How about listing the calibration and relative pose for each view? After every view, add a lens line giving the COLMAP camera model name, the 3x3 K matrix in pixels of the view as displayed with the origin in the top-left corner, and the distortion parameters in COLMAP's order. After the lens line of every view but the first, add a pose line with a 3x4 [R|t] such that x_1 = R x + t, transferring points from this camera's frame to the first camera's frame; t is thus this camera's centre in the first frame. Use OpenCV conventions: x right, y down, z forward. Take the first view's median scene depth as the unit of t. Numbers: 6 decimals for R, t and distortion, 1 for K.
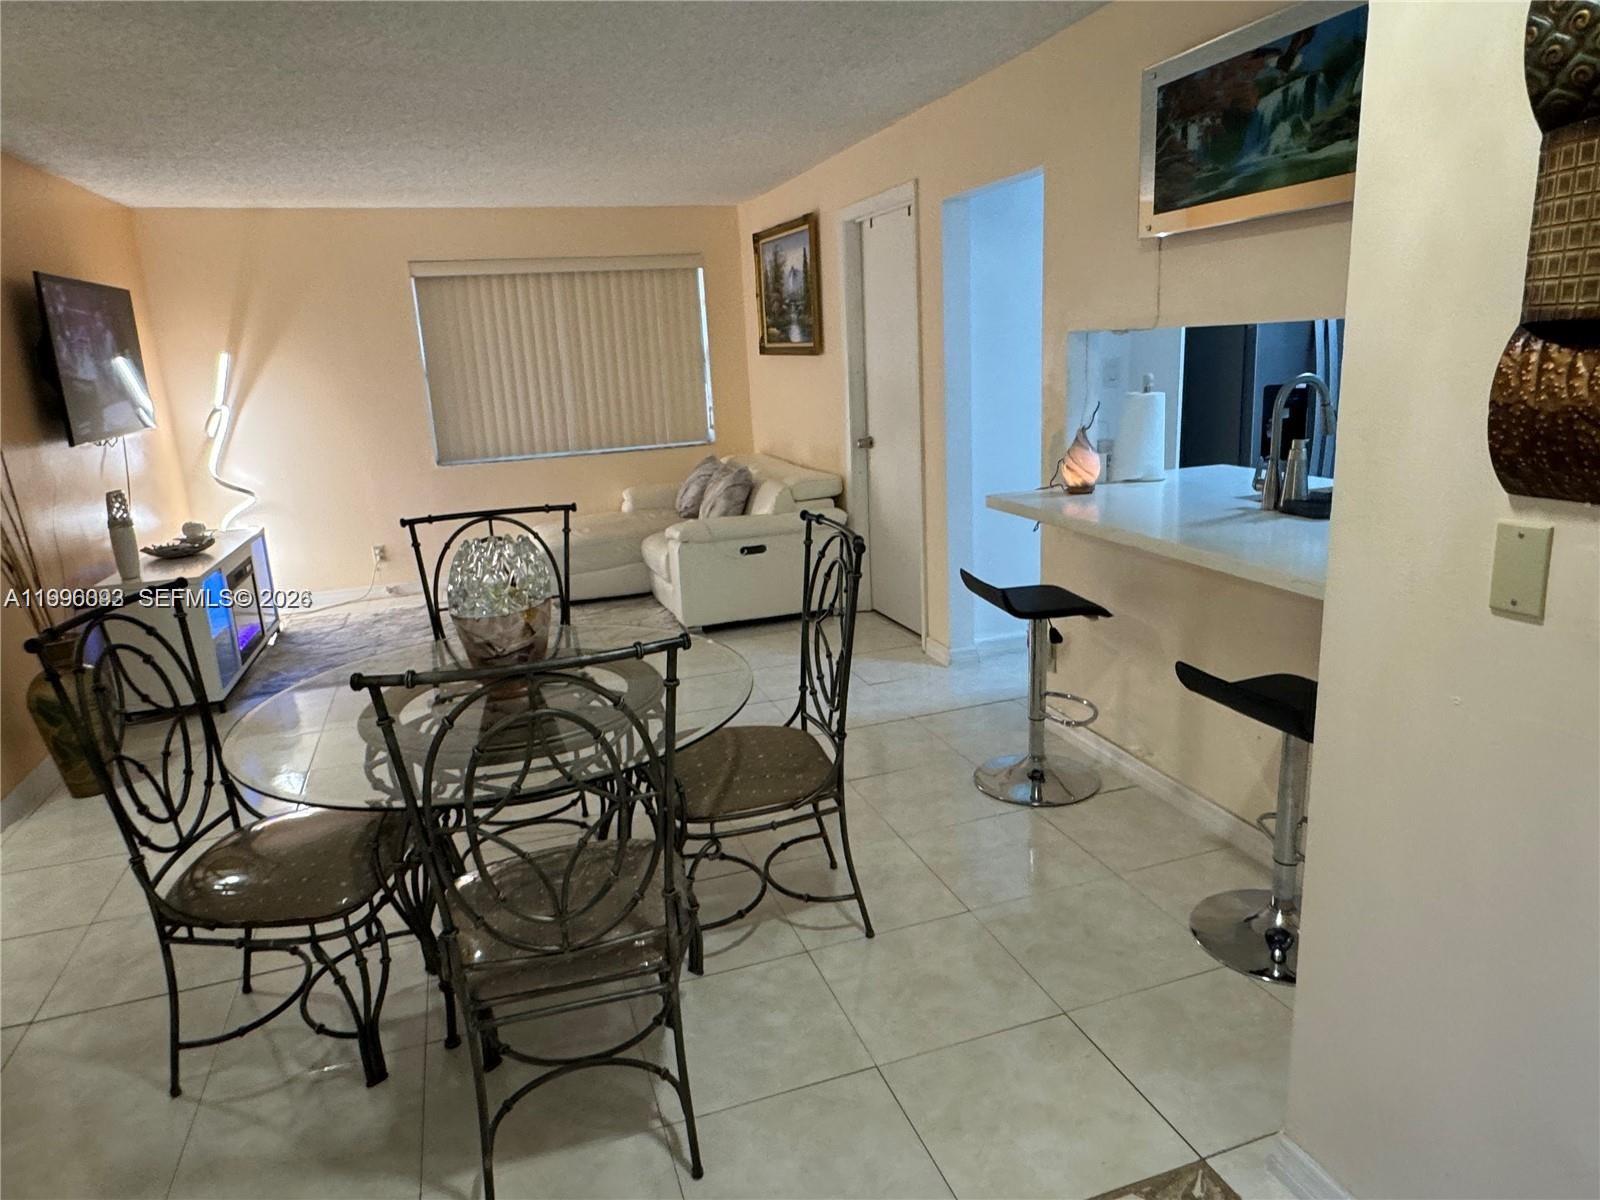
lens RADIAL K [[1021.6, 0, 800.0], [0, 1021.6, 600.0], [0, 0, 1]] dist [-0.001546, 0.000265]
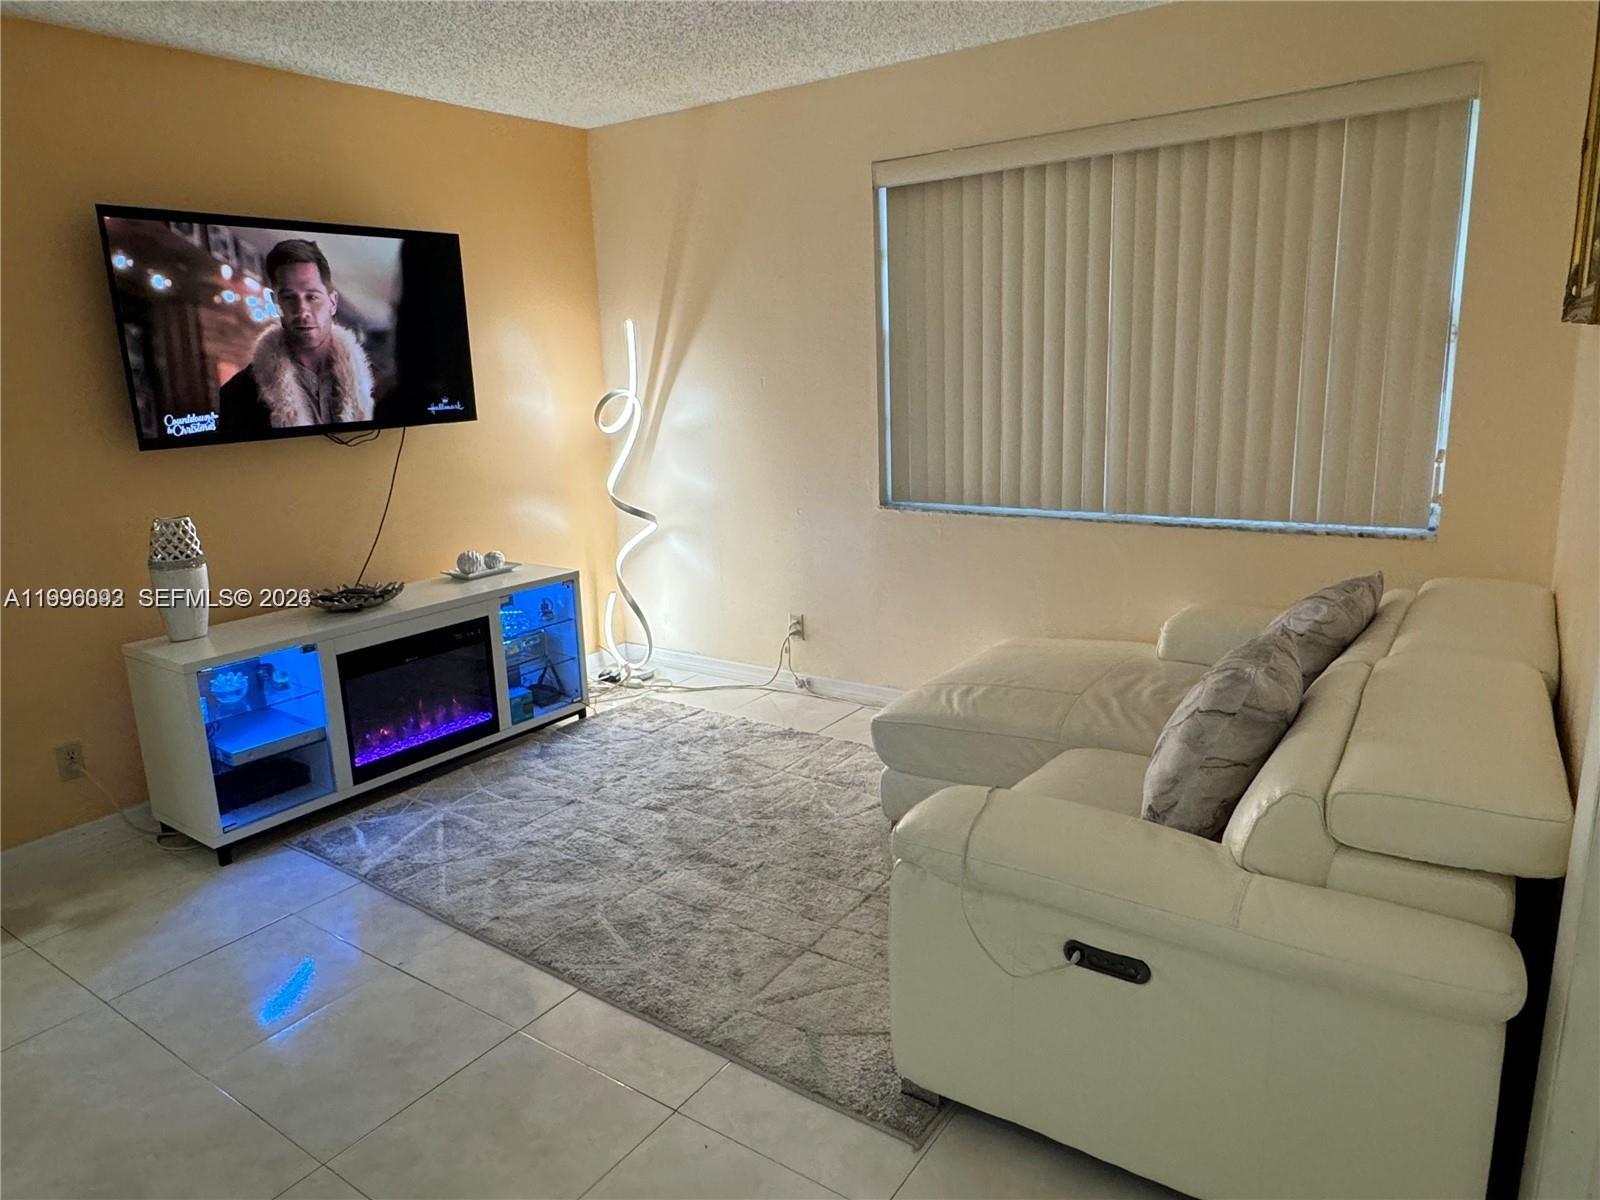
lens RADIAL K [[1021.6, 0, 800.0], [0, 1021.6, 600.0], [0, 0, 1]] dist [-0.001546, 0.000265]
pose [[0.603159, 0.210527, -0.769336, 0.091991], [-0.184465, 0.975207, 0.122243, -0.143112], [0.775998, 0.068183, 0.627040, 0.591125]]
